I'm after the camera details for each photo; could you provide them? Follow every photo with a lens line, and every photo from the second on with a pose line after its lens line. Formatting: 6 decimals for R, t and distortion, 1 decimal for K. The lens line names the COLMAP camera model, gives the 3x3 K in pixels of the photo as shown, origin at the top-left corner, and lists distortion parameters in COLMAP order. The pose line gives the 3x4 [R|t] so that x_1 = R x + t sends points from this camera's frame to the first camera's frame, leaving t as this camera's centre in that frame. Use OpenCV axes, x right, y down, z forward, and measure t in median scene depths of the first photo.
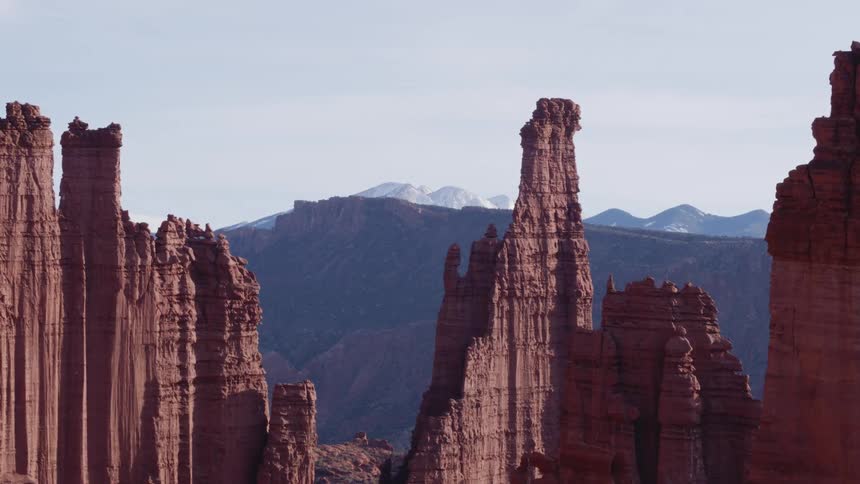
lens RADIAL K [[2312.4, 0, 436.9], [0, 2312.4, 240.1], [0, 0, 1]] dist [0.140857, 0.000000]
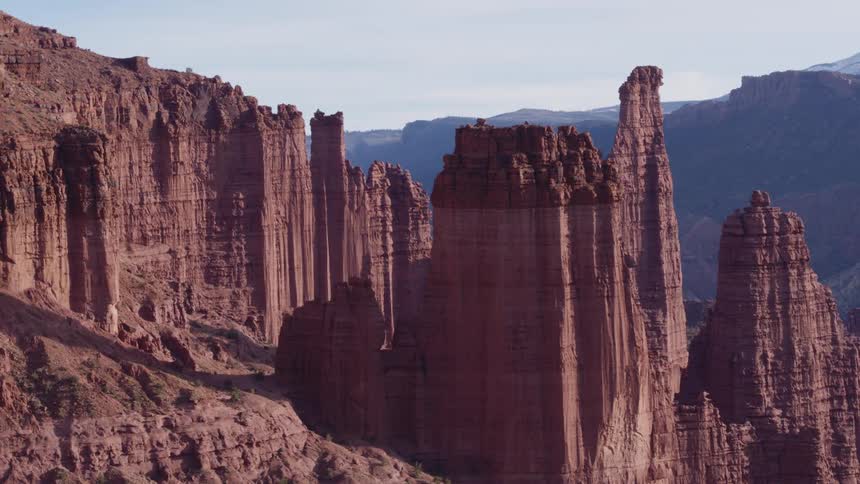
lens RADIAL K [[2312.4, 0, 447.6], [0, 2312.4, 223.7], [0, 0, 1]] dist [0.140857, 0.000000]
pose [[0.974080, -0.037941, -0.223001, 0.281098], [0.049505, 0.997691, 0.046496, -0.035886], [0.220722, -0.056330, 0.973709, -0.602228]]
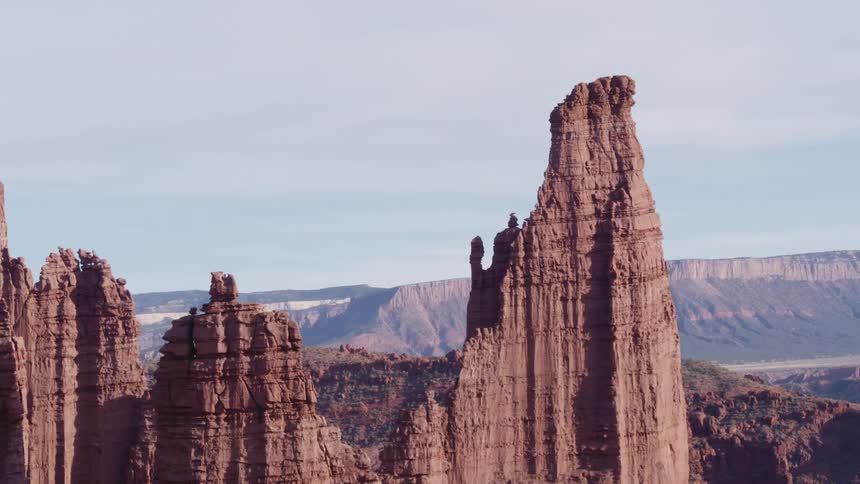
lens RADIAL K [[2312.4, 0, 417.7], [0, 2312.4, 242.7], [0, 0, 1]] dist [0.140857, 0.000000]
pose [[0.758109, -0.087855, -0.646183, 0.649964], [0.092391, 0.995358, -0.026935, 0.029276], [0.645550, -0.039282, 0.762707, 0.204758]]
